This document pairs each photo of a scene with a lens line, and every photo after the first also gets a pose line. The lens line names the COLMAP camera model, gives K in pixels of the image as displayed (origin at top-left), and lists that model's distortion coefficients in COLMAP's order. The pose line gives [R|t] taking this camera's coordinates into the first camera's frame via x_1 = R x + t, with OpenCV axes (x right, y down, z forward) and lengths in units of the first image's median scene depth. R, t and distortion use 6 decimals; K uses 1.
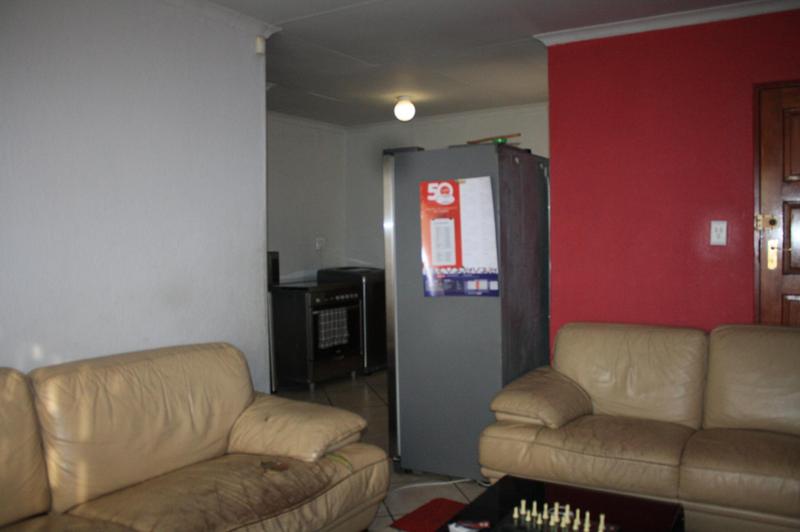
lens RADIAL K [[698.9, 0, 400.6], [0, 698.9, 266.9], [0, 0, 1]] dist [-0.147705, 0.129184]
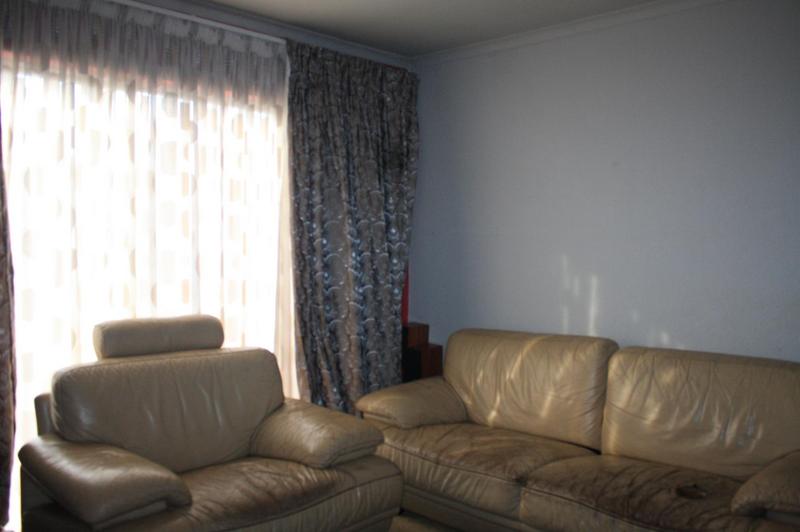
lens RADIAL K [[698.9, 0, 403.9], [0, 698.9, 266.7], [0, 0, 1]] dist [-0.147705, 0.129184]
pose [[-0.215741, 0.041216, -0.975580, 0.787645], [-0.024515, 0.998565, 0.047609, -0.051211], [0.976143, 0.034188, -0.214421, 0.804070]]
